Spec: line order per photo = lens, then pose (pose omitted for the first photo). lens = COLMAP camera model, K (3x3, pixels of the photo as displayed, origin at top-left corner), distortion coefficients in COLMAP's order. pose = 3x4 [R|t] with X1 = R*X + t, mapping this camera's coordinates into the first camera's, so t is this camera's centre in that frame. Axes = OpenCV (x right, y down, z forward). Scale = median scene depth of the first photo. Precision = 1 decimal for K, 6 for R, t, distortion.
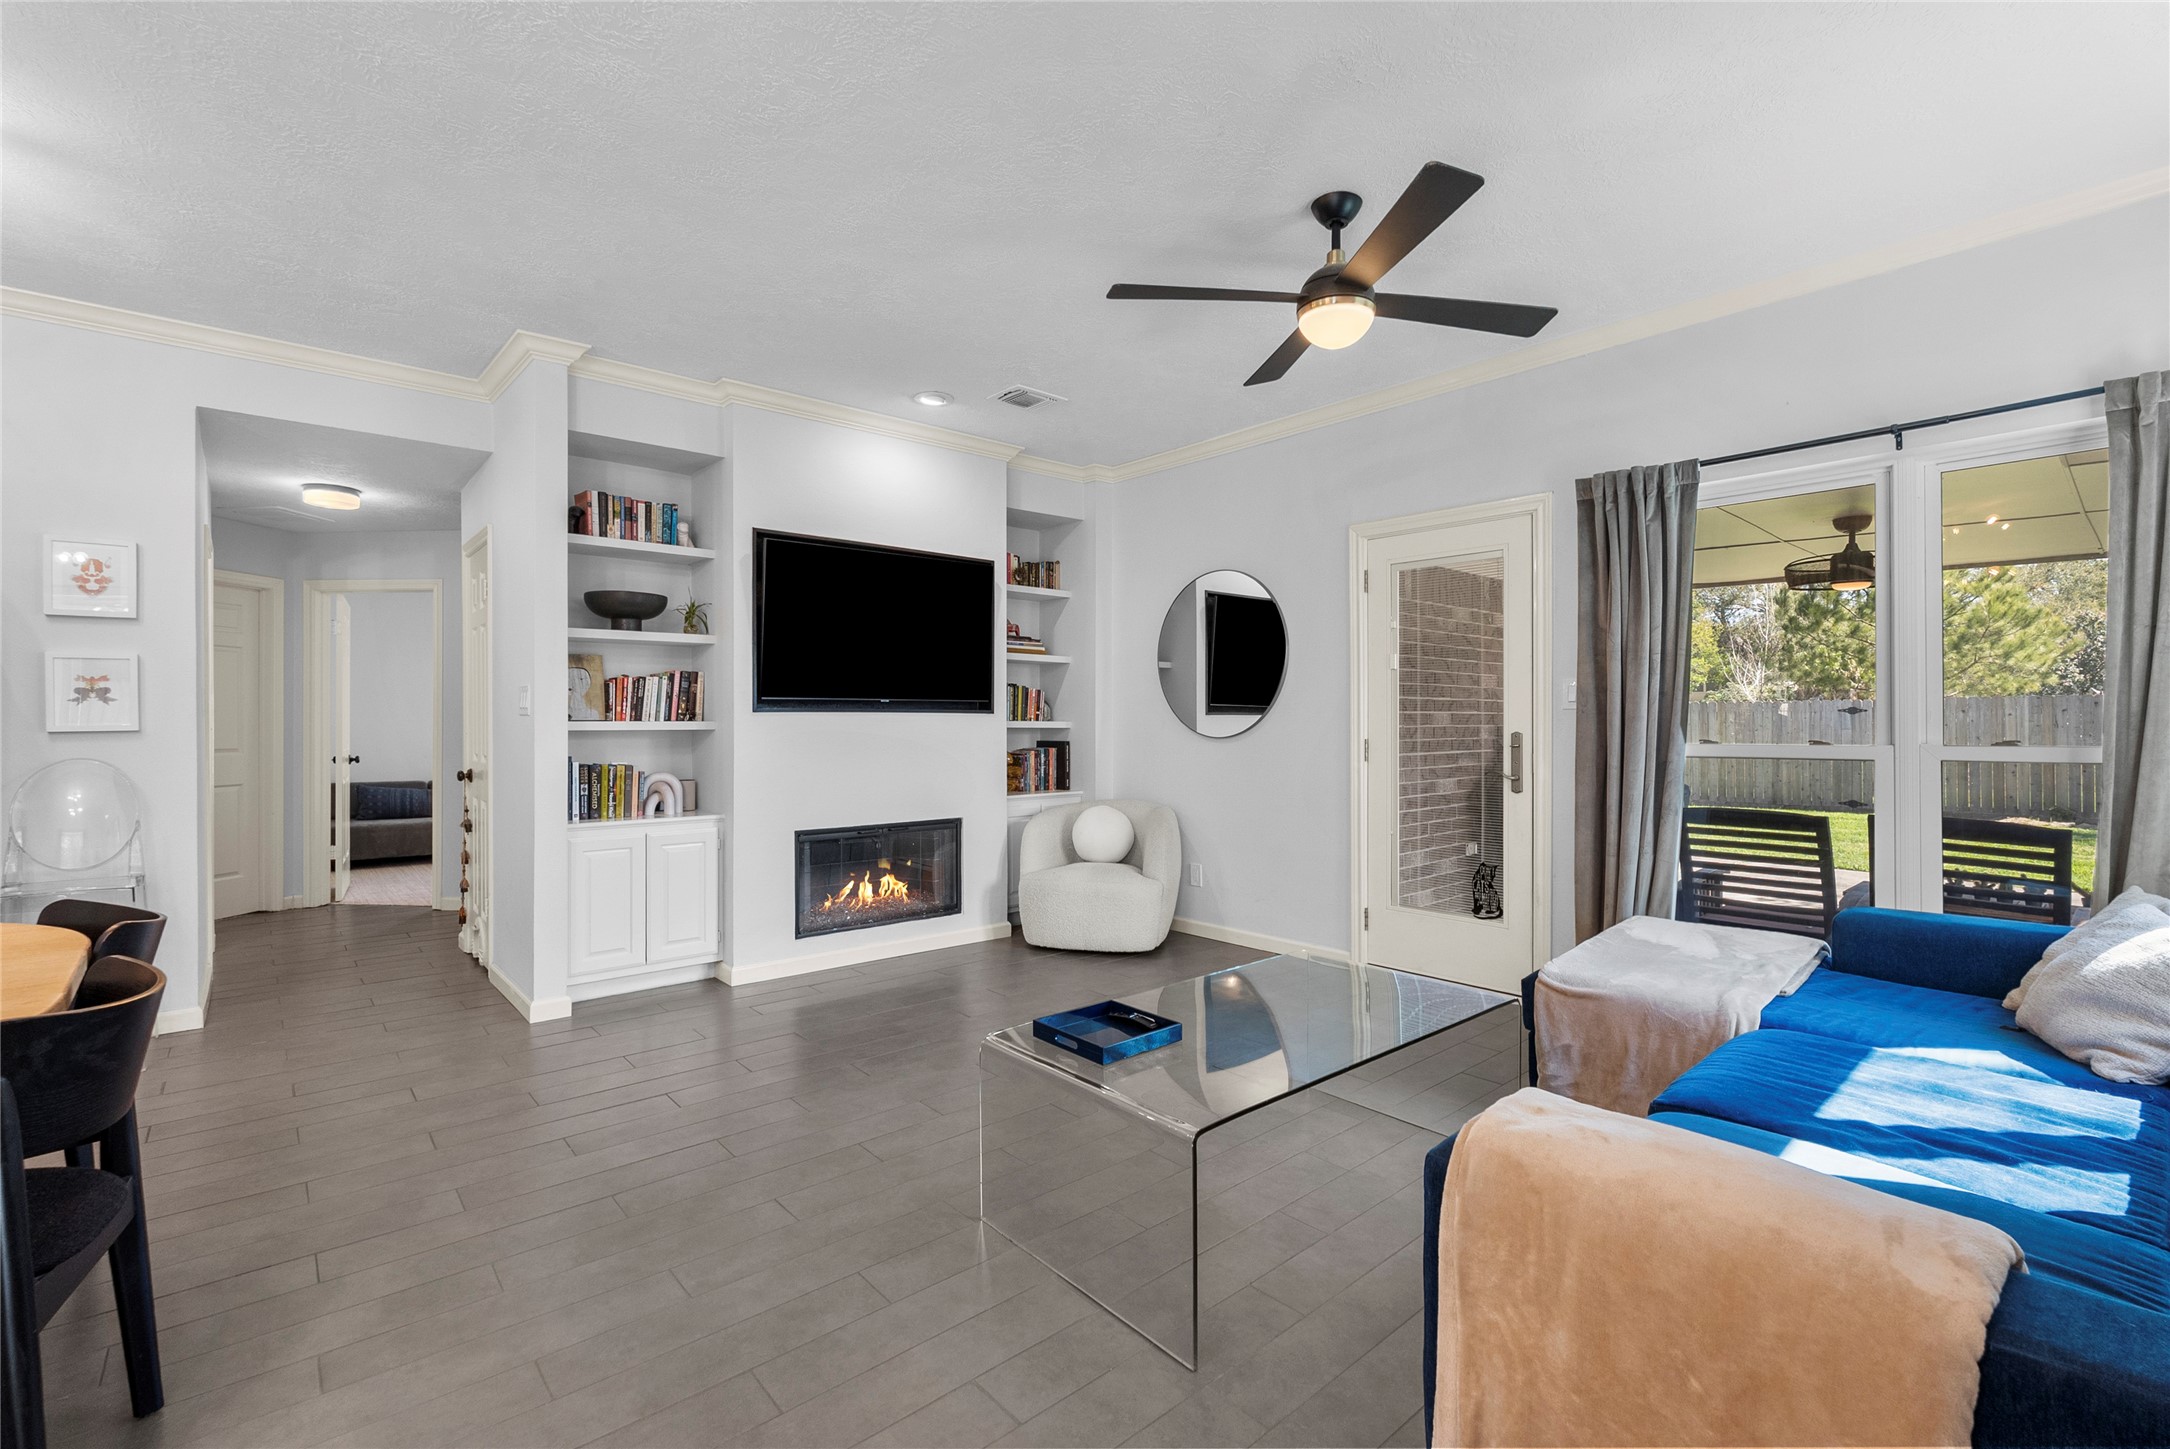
lens RADIAL K [[948.5, 0, 1084.7], [0, 948.5, 716.6], [0, 0, 1]] dist [-0.005975, -0.000333]
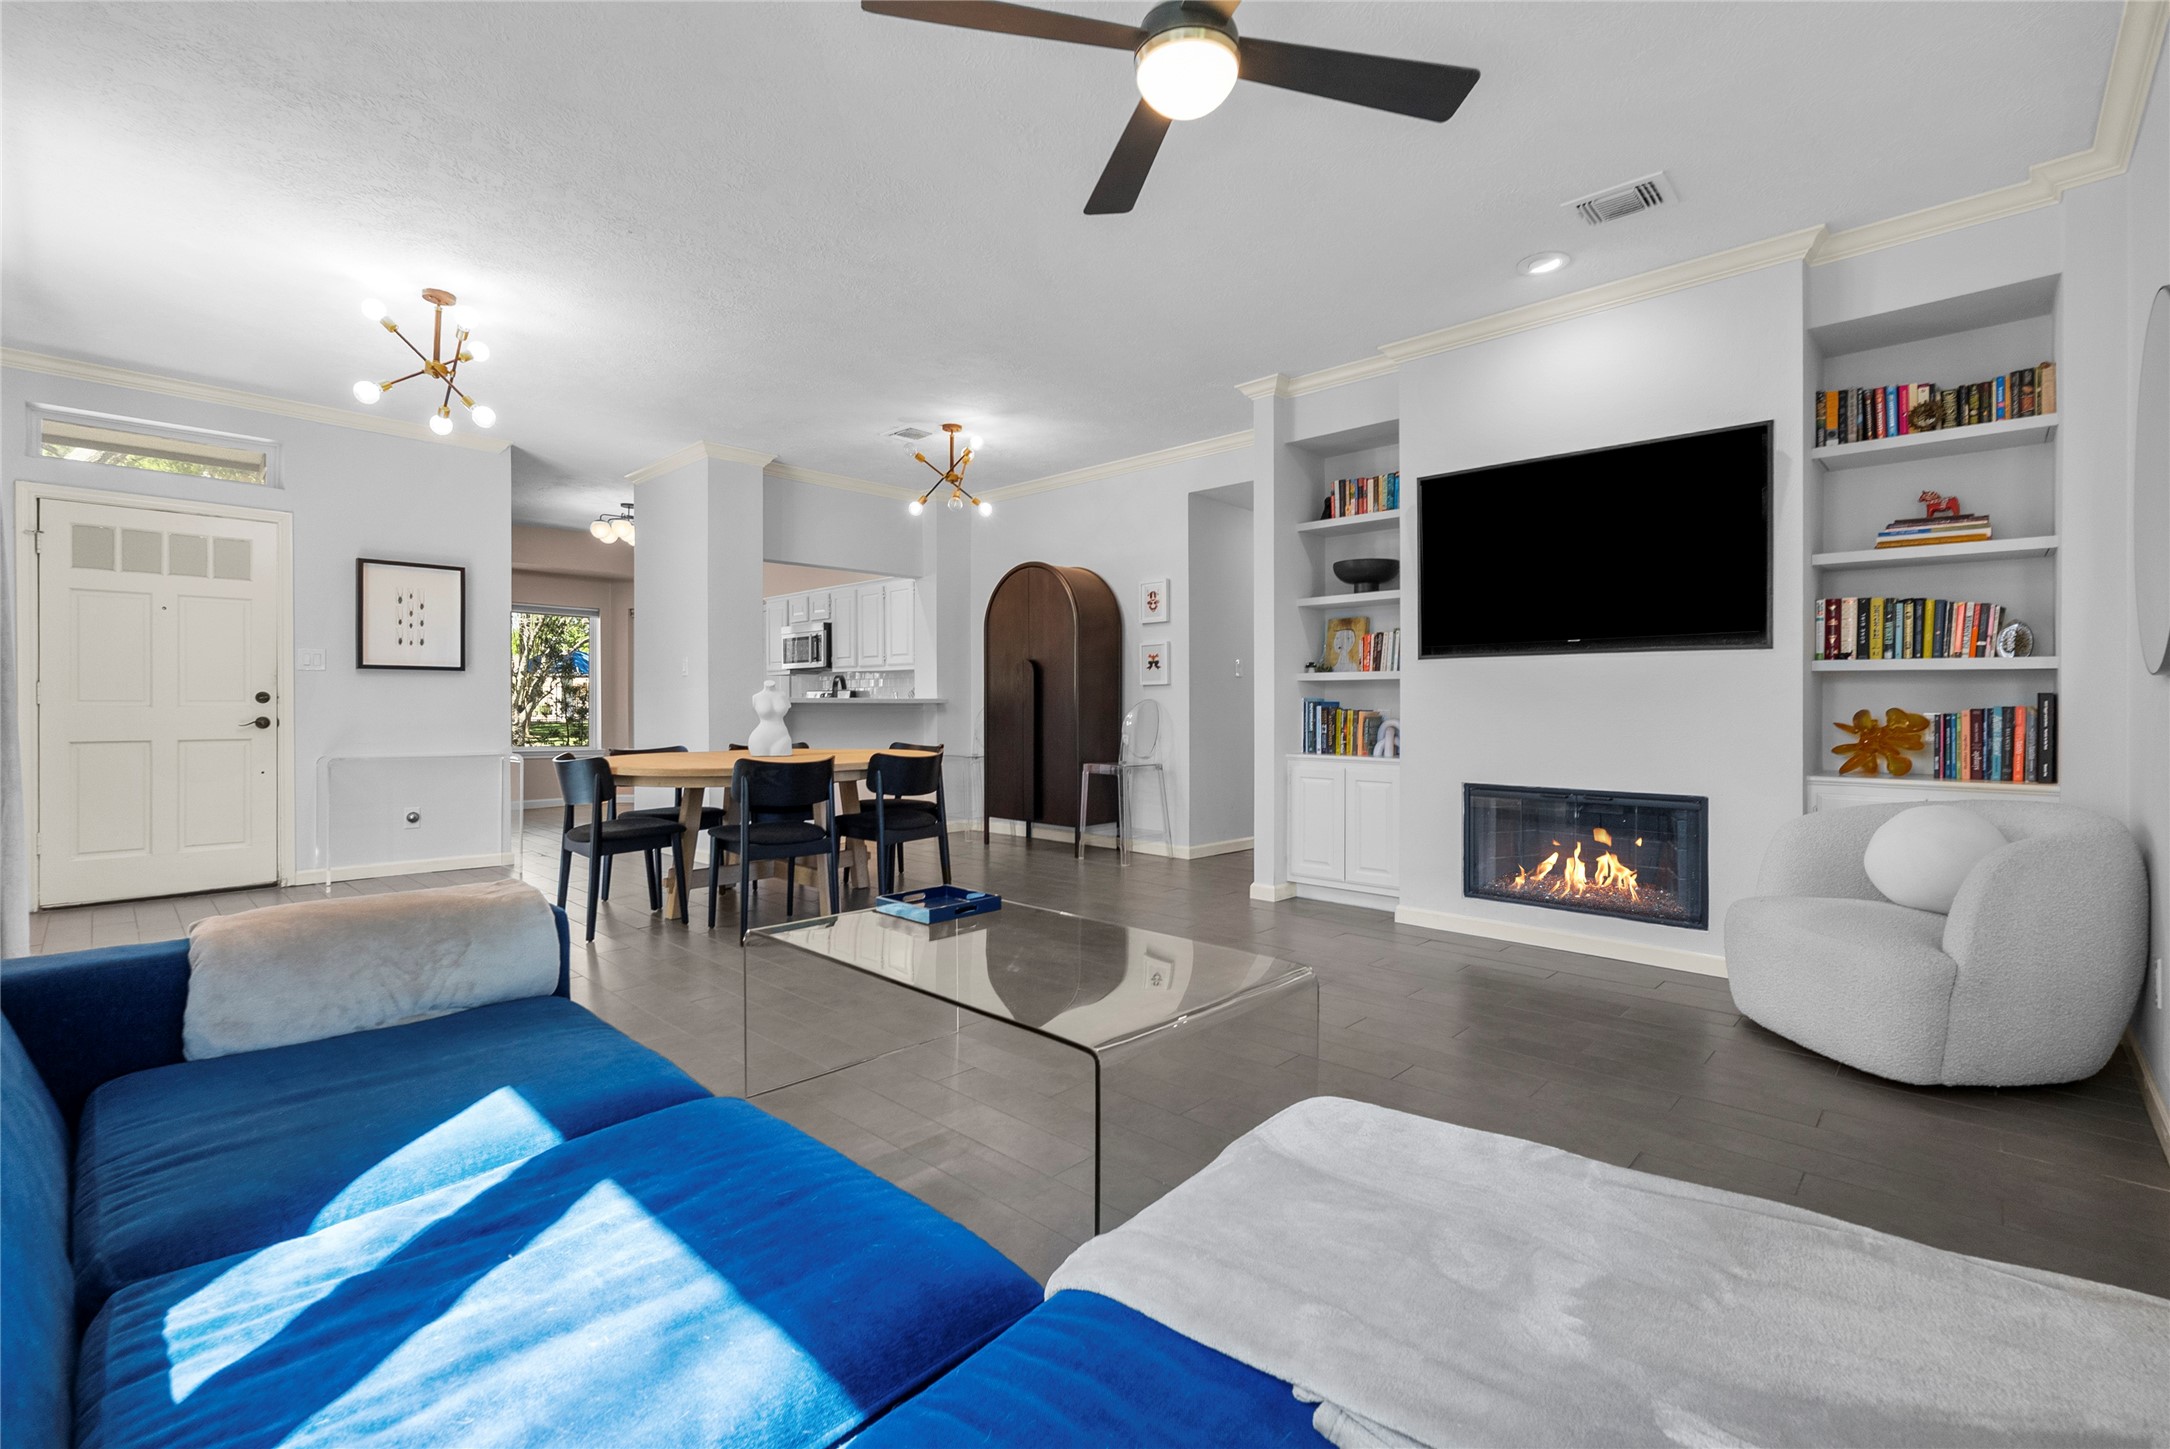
lens RADIAL K [[962.2, 0, 1085.7], [0, 962.2, 705.6], [0, 0, 1]] dist [-0.002086, -0.000374]
pose [[0.089030, 0.002637, -0.996025, 0.635694], [0.004022, 0.999987, 0.003007, 0.039675], [0.996021, -0.004274, 0.089019, 0.546852]]
